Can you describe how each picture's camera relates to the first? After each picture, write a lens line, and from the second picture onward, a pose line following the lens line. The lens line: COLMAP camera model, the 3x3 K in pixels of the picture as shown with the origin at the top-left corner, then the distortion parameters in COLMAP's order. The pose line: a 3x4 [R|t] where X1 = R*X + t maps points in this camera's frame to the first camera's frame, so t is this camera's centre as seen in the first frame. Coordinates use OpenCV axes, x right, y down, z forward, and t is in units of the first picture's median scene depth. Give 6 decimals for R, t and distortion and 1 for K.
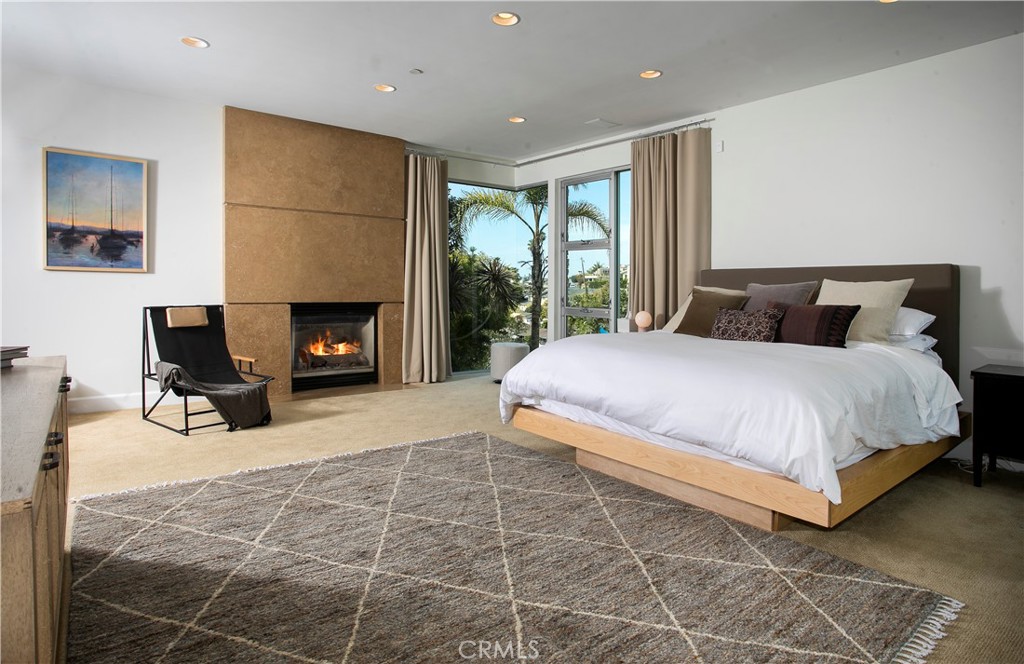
lens RADIAL K [[555.6, 0, 512.2], [0, 555.6, 285.8], [0, 0, 1]] dist [-0.000883, -0.000103]
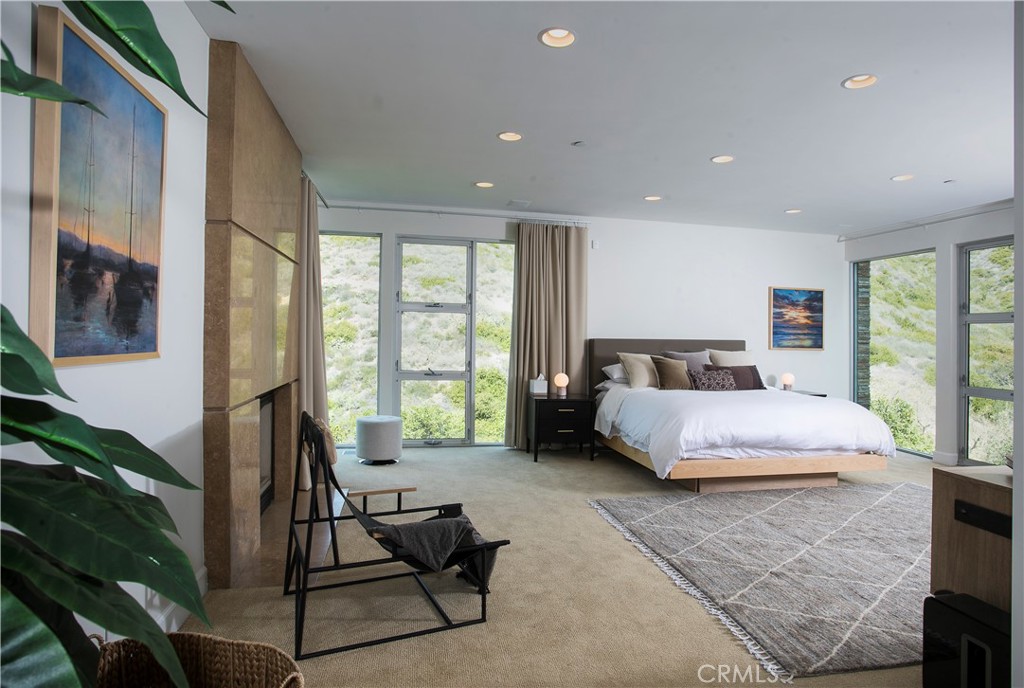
lens RADIAL K [[581.7, 0, 512.0], [0, 581.7, 344.0], [0, 0, 1]] dist [-0.002748, -0.000734]
pose [[0.478323, -0.017260, 0.878014, -1.255561], [0.000004, 0.999807, 0.019652, -0.062211], [-0.878184, -0.009396, 0.478231, 0.716710]]
